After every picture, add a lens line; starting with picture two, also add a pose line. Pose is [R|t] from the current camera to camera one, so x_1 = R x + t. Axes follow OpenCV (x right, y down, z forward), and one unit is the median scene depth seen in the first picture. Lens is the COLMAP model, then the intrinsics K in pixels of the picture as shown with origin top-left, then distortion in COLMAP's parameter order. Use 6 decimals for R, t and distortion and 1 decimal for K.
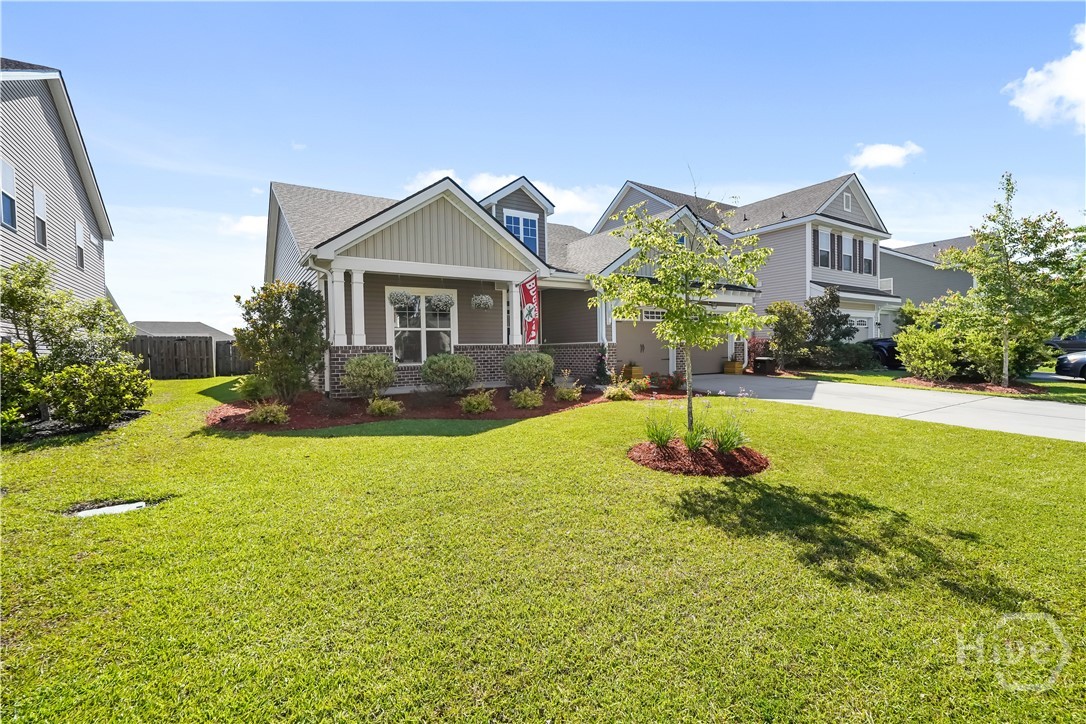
lens RADIAL K [[494.4, 0, 540.9], [0, 494.4, 362.3], [0, 0, 1]] dist [-0.006435, 0.000120]
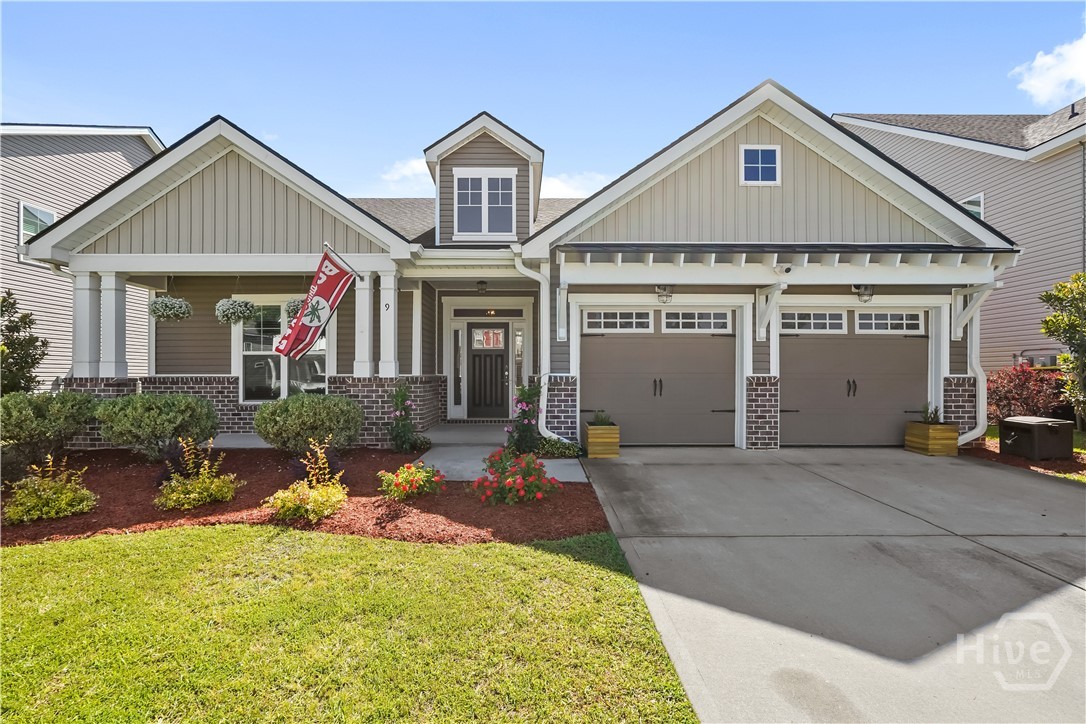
lens RADIAL K [[494.4, 0, 534.0], [0, 494.4, 375.4], [0, 0, 1]] dist [-0.006435, 0.000120]
pose [[0.839325, 0.017692, -0.543342, 0.395613], [-0.028400, 0.999532, -0.011324, -0.033244], [0.542888, 0.024936, 0.839435, 0.542811]]
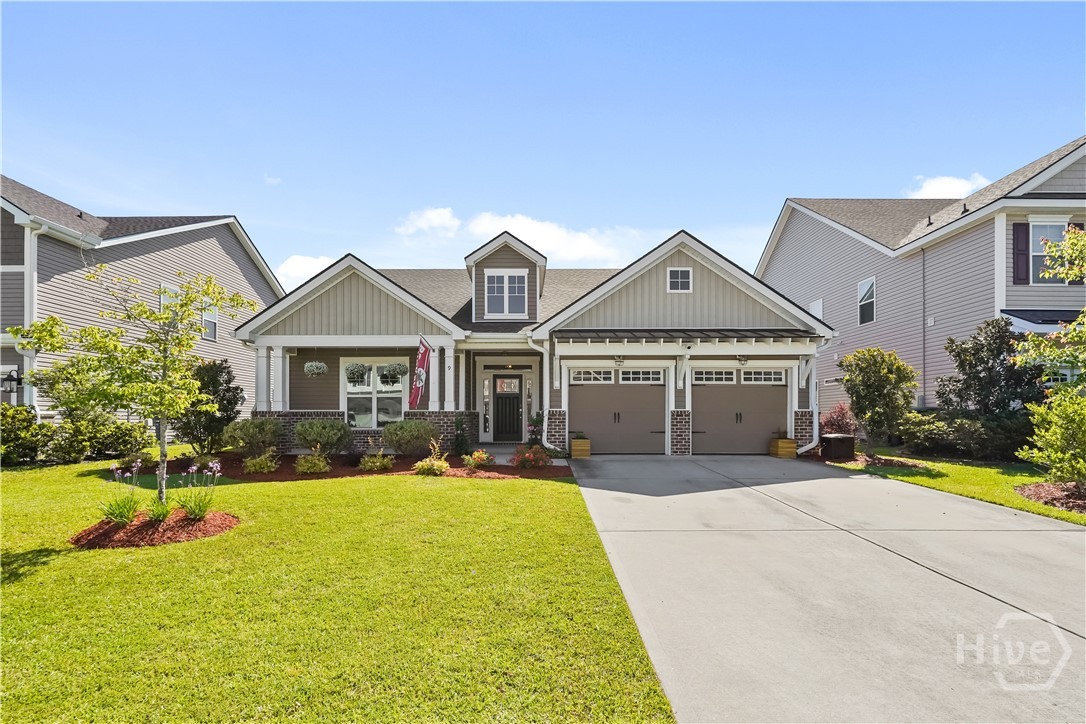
lens RADIAL K [[530.5, 0, 533.8], [0, 530.5, 418.1], [0, 0, 1]] dist [-0.005459, 0.000650]
pose [[0.831552, 0.016864, -0.555191, 0.608795], [-0.028834, 0.999502, -0.012827, -0.013339], [0.554698, 0.026674, 0.831624, 0.219627]]
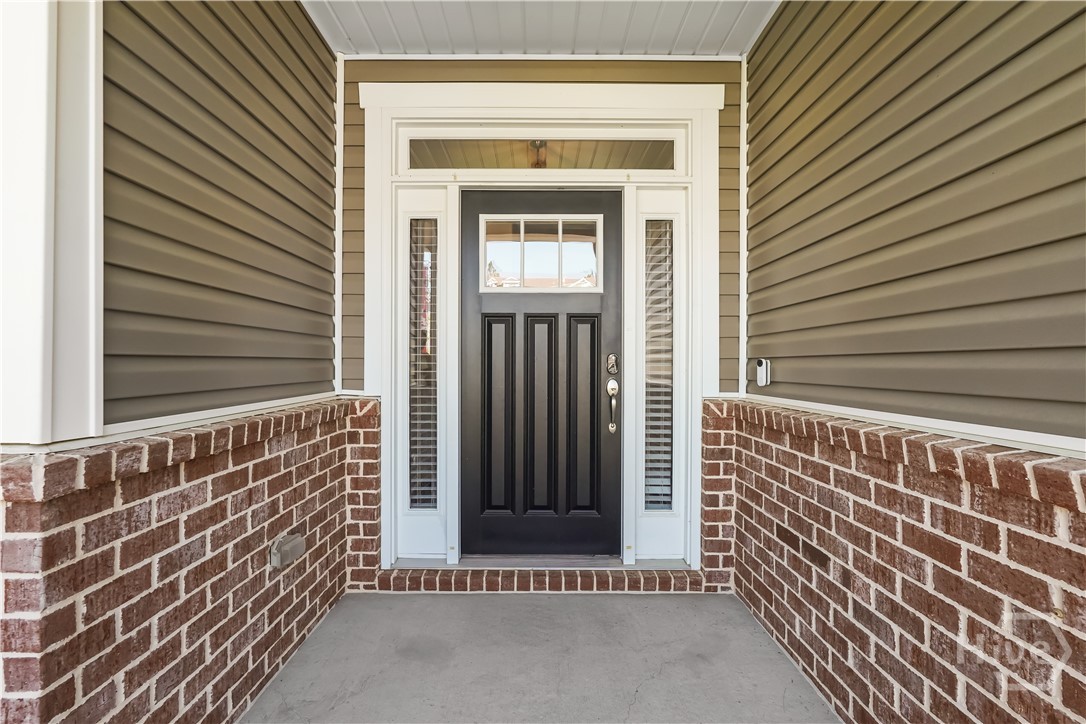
lens RADIAL K [[494.4, 0, 538.9], [0, 494.4, 360.4], [0, 0, 1]] dist [-0.006435, 0.000120]
pose [[0.841096, 0.018768, -0.540561, 0.036836], [-0.031152, 0.999420, -0.013772, -0.050334], [0.539989, 0.028423, 0.841192, 0.966775]]
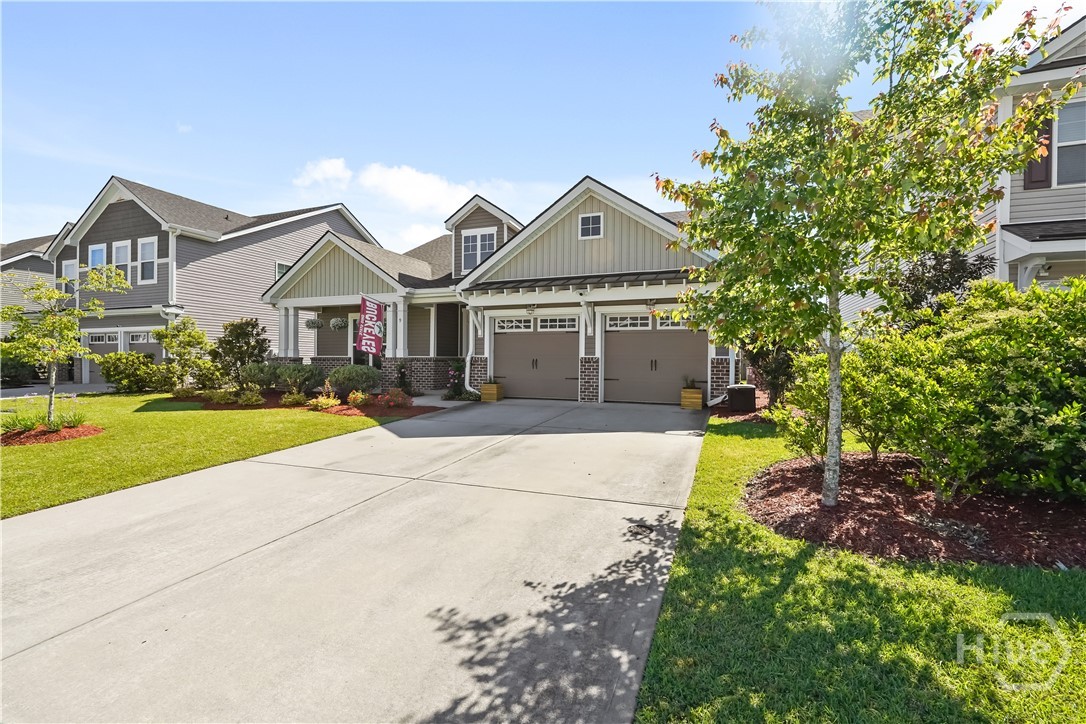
lens RADIAL K [[494.4, 0, 531.3], [0, 494.4, 366.1], [0, 0, 1]] dist [-0.006435, 0.000120]
pose [[0.568772, 0.028524, -0.822001, 0.949388], [-0.037129, 0.999270, 0.008985, -0.033798], [0.821657, 0.025410, 0.569416, 0.549007]]
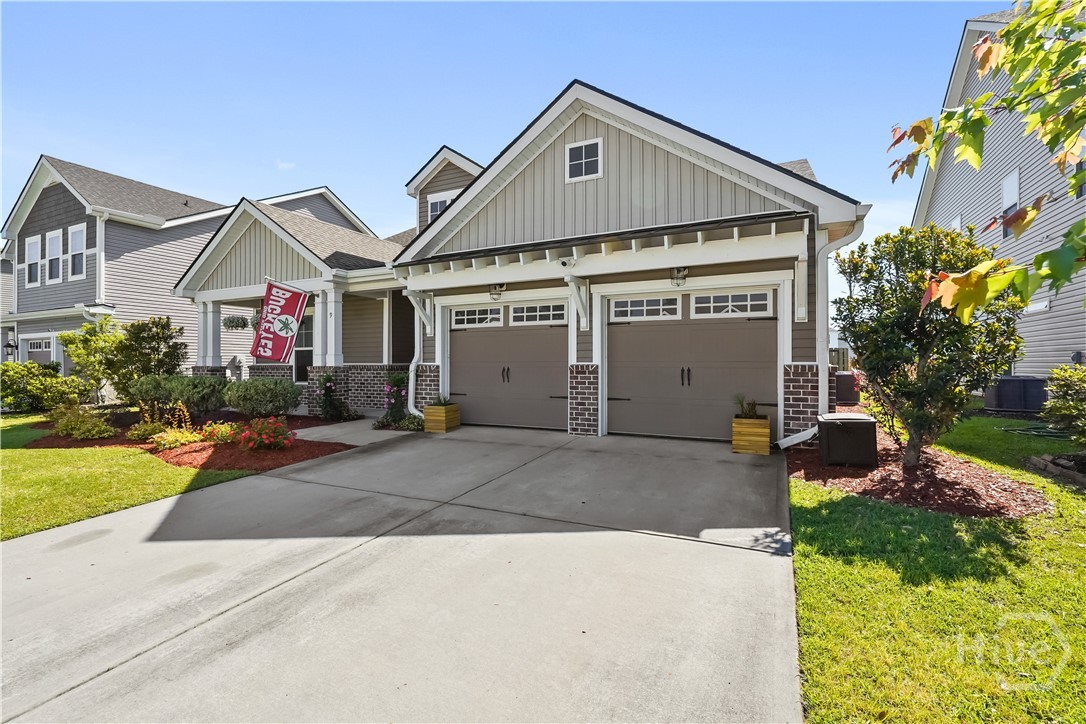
lens RADIAL K [[494.4, 0, 535.2], [0, 494.4, 362.7], [0, 0, 1]] dist [-0.006435, 0.000120]
pose [[0.504882, 0.014639, -0.863064, 0.751612], [-0.026954, 0.999636, 0.001187, -0.046292], [0.862767, 0.022663, 0.505093, 0.791519]]
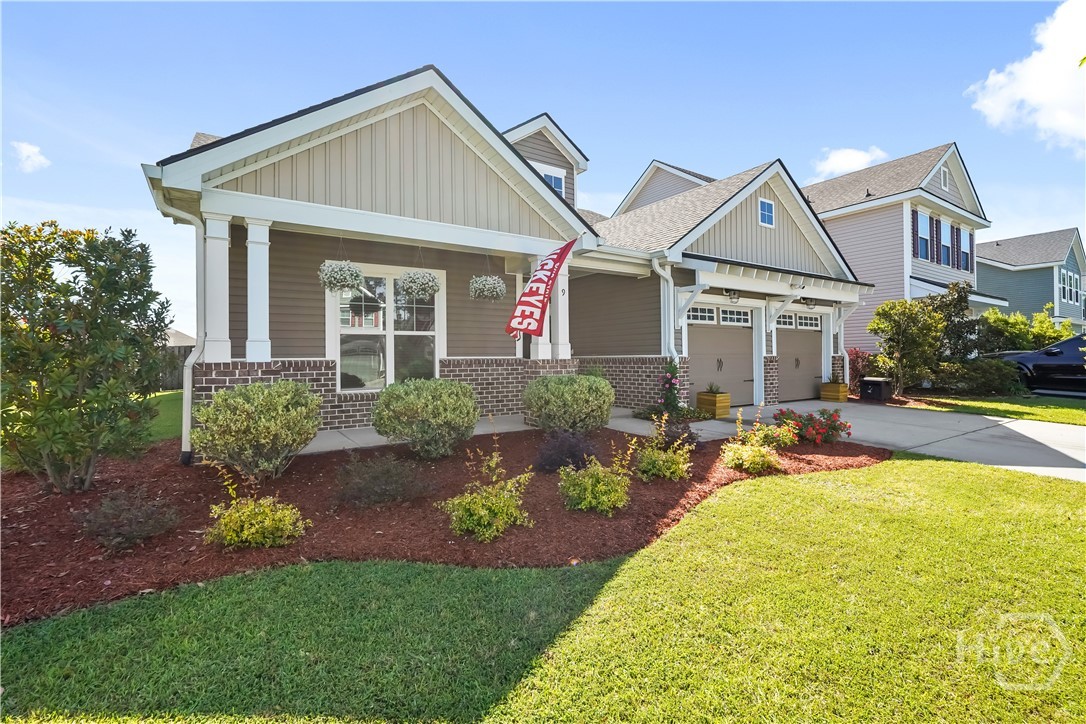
lens RADIAL K [[494.4, 0, 537.0], [0, 494.4, 353.4], [0, 0, 1]] dist [-0.006435, 0.000120]
pose [[0.999898, 0.009574, 0.010590, -0.055320], [-0.009219, 0.999410, -0.033099, -0.020384], [-0.010901, 0.032998, 0.999396, 0.346237]]
